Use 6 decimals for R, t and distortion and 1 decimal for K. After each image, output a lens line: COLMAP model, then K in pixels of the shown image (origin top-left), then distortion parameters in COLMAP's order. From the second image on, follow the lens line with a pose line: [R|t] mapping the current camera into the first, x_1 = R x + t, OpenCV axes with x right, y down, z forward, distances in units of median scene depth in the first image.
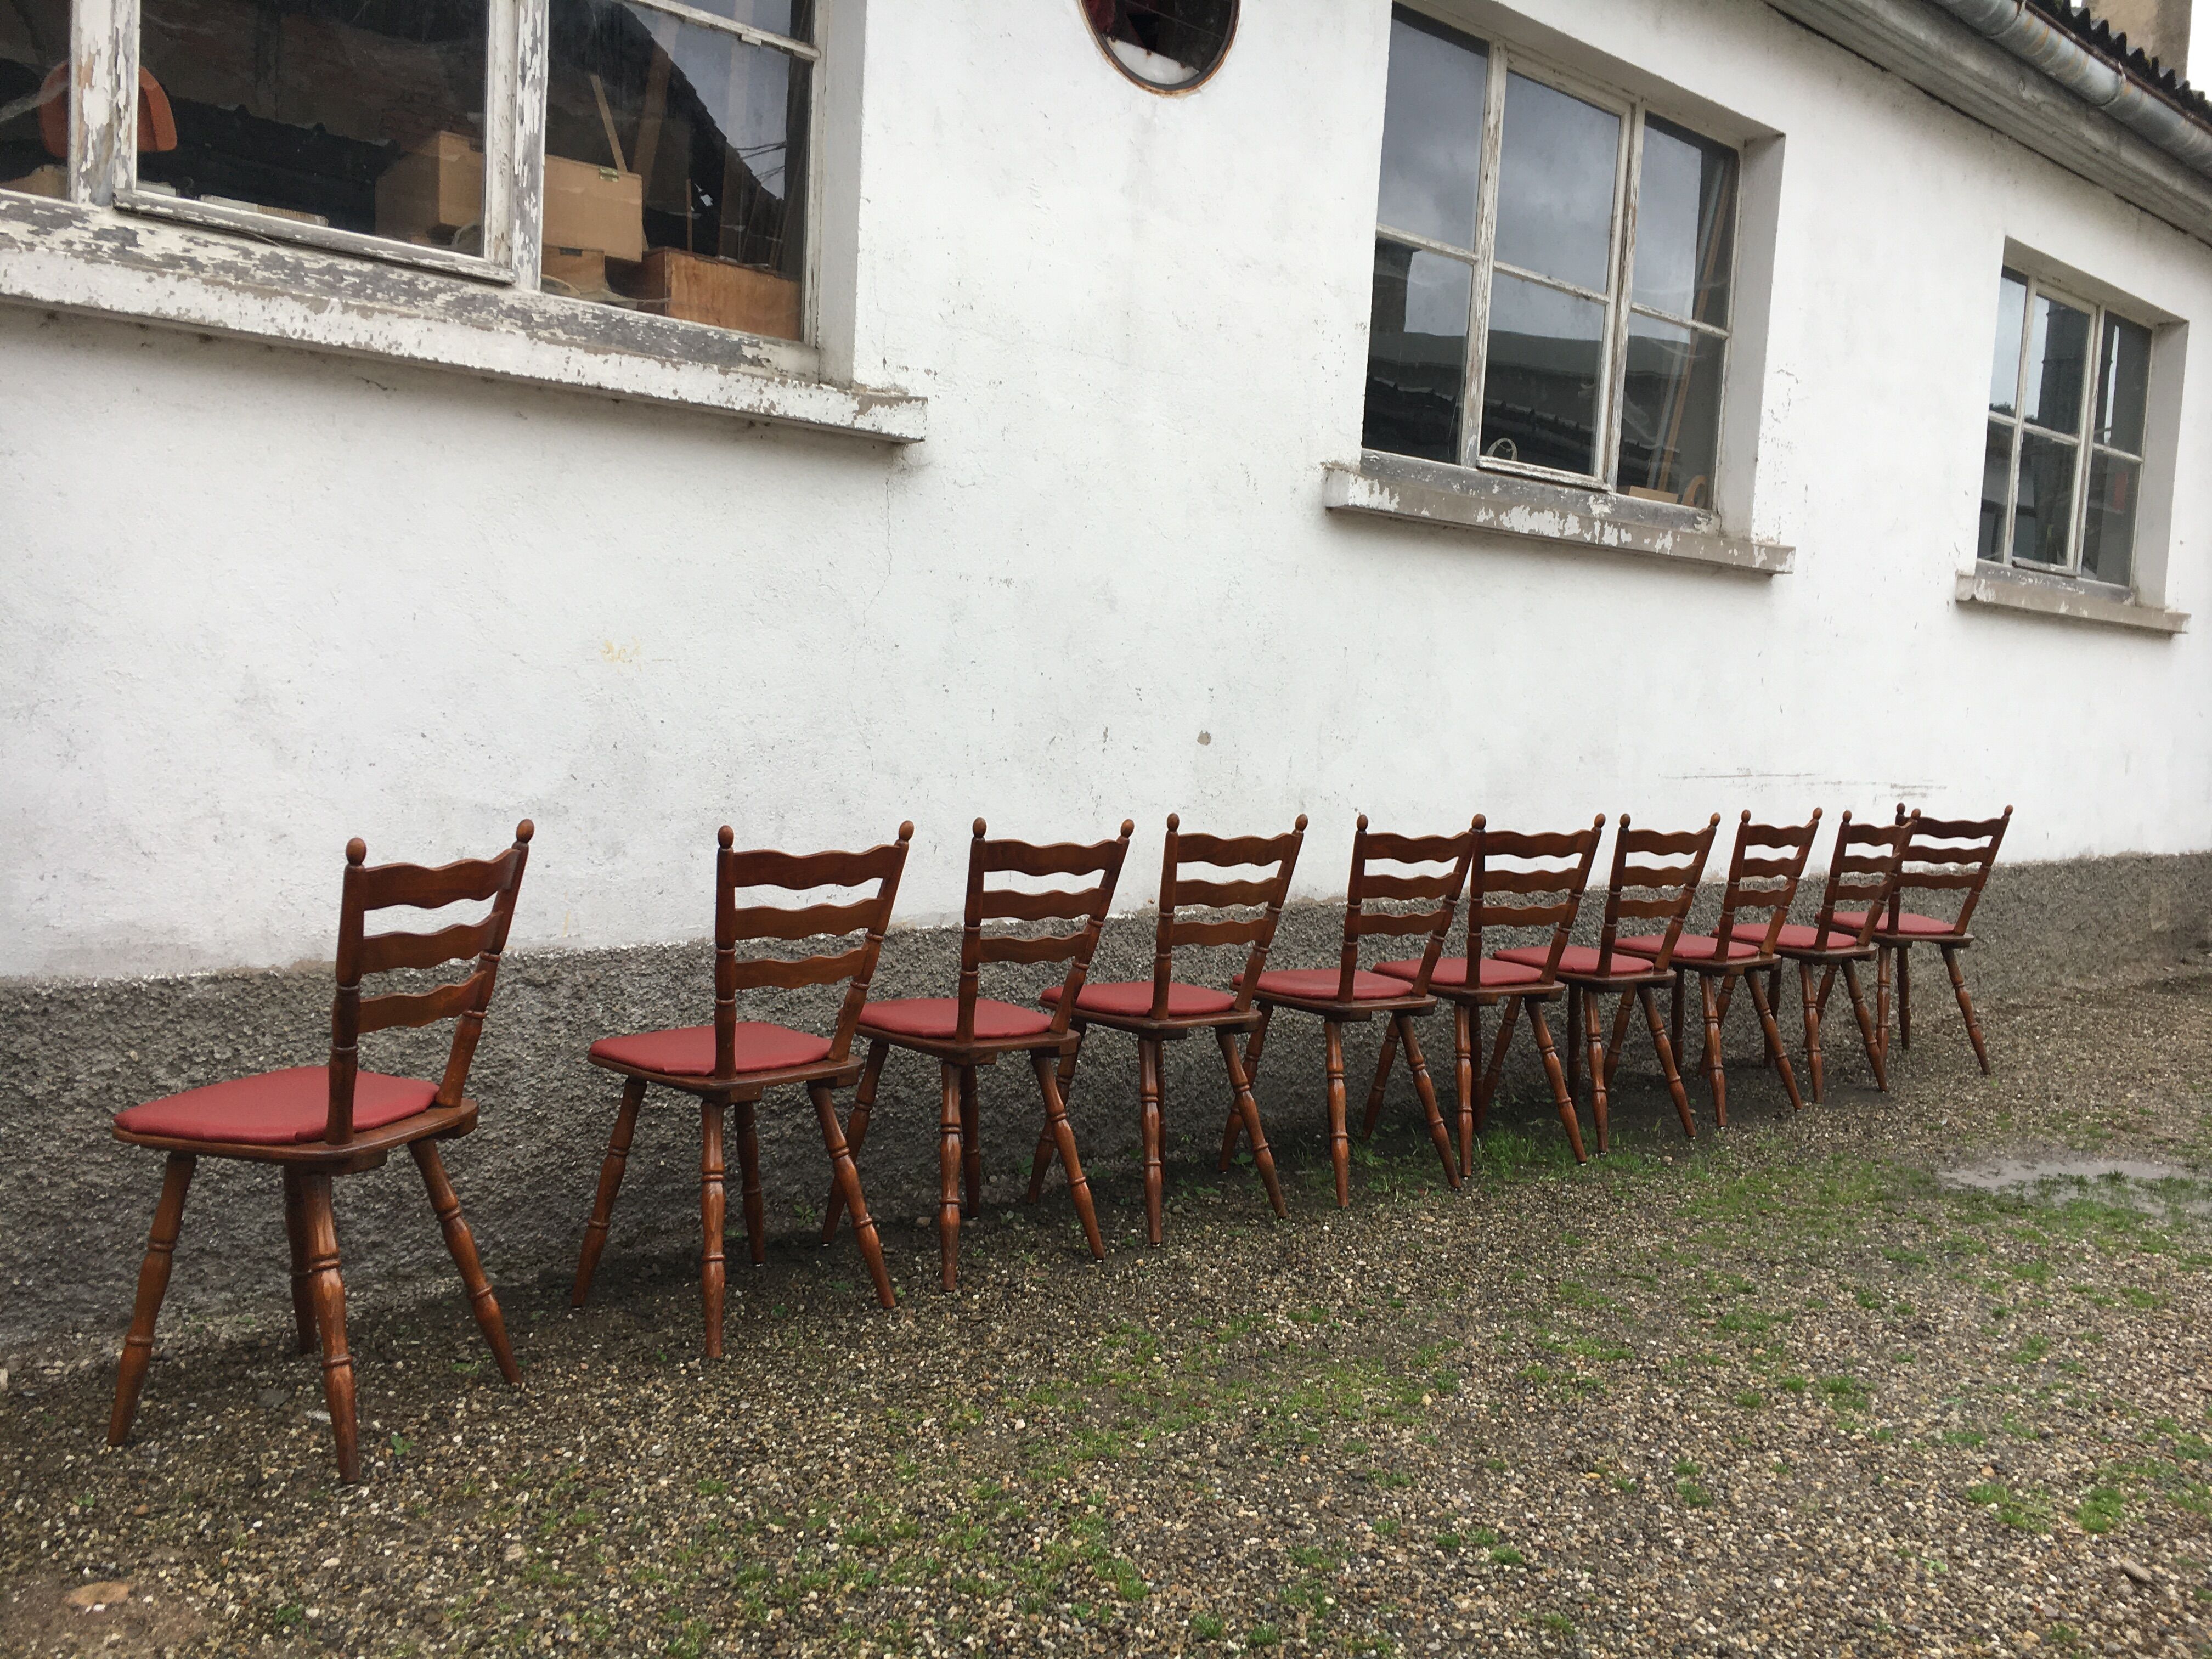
lens RADIAL K [[1883.5, 0, 1107.1], [0, 1883.5, 825.8], [0, 0, 1]] dist [0.063164, -0.075311]
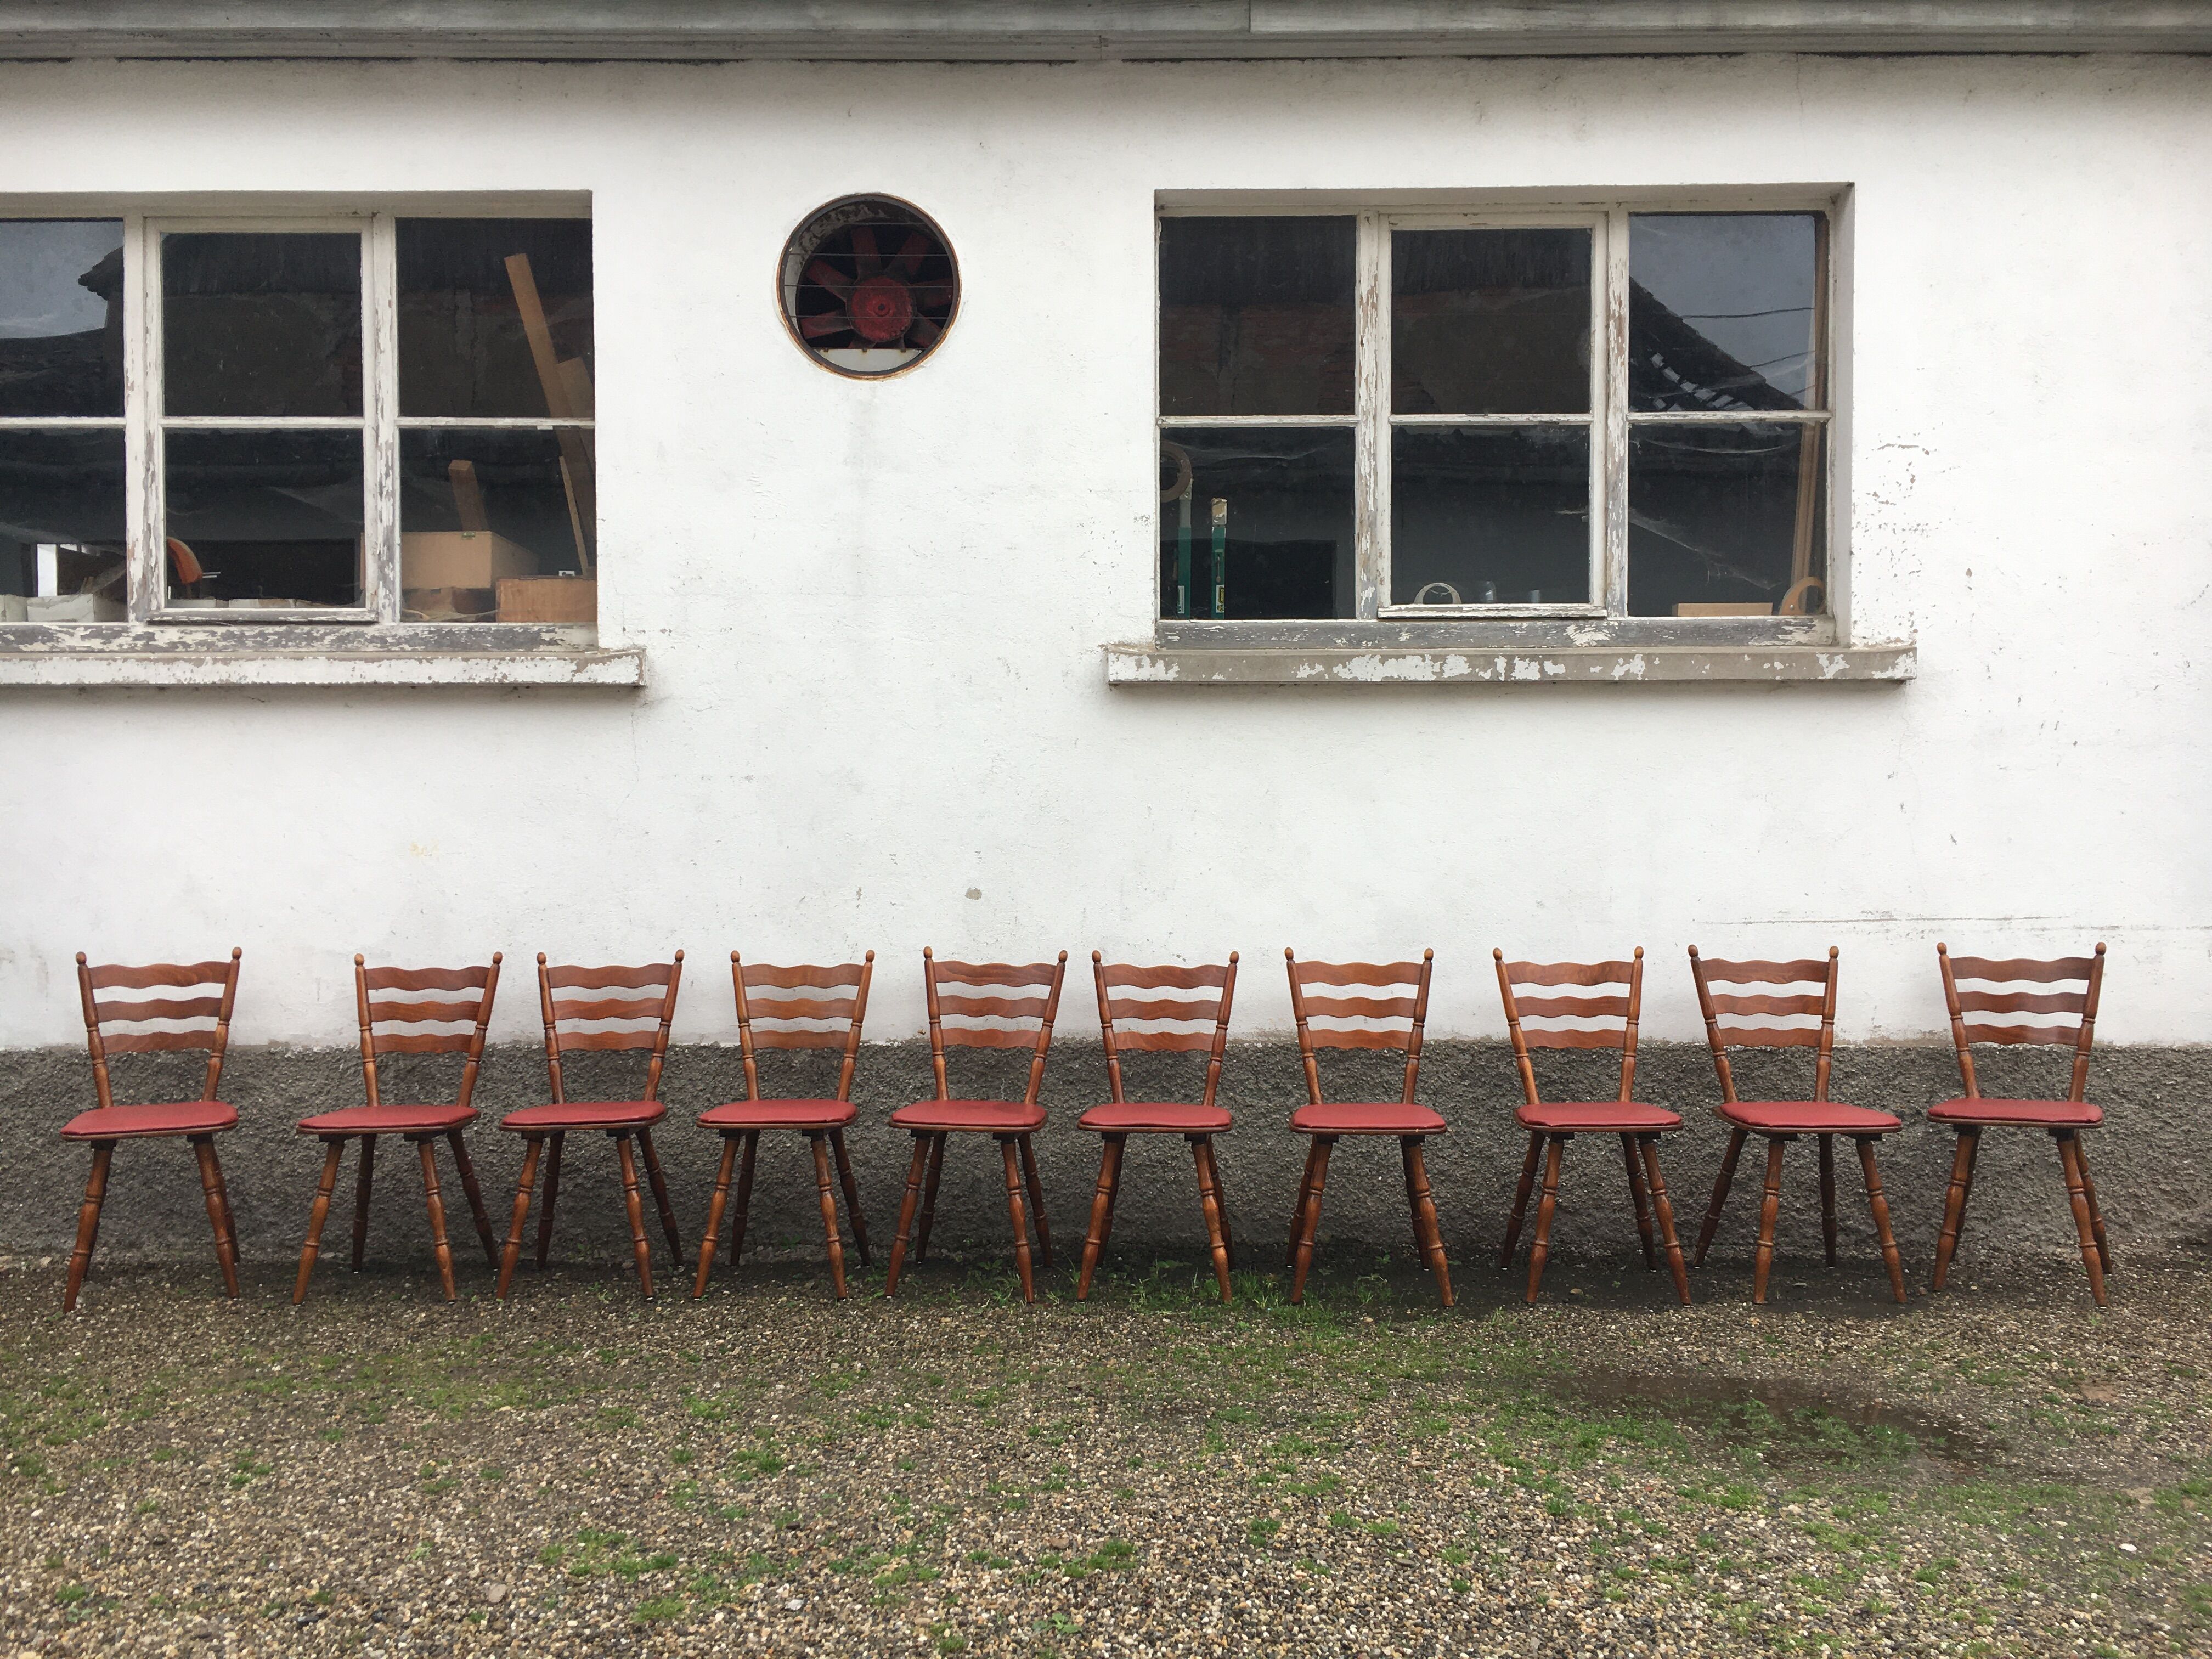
lens RADIAL K [[1883.5, 0, 1095.9], [0, 1883.5, 827.8], [0, 0, 1]] dist [0.063164, -0.075311]
pose [[0.738227, -0.043268, -0.673163, 1.164714], [-0.009199, 0.997202, -0.074185, -0.001622], [0.674490, 0.060958, 0.735763, 0.245602]]
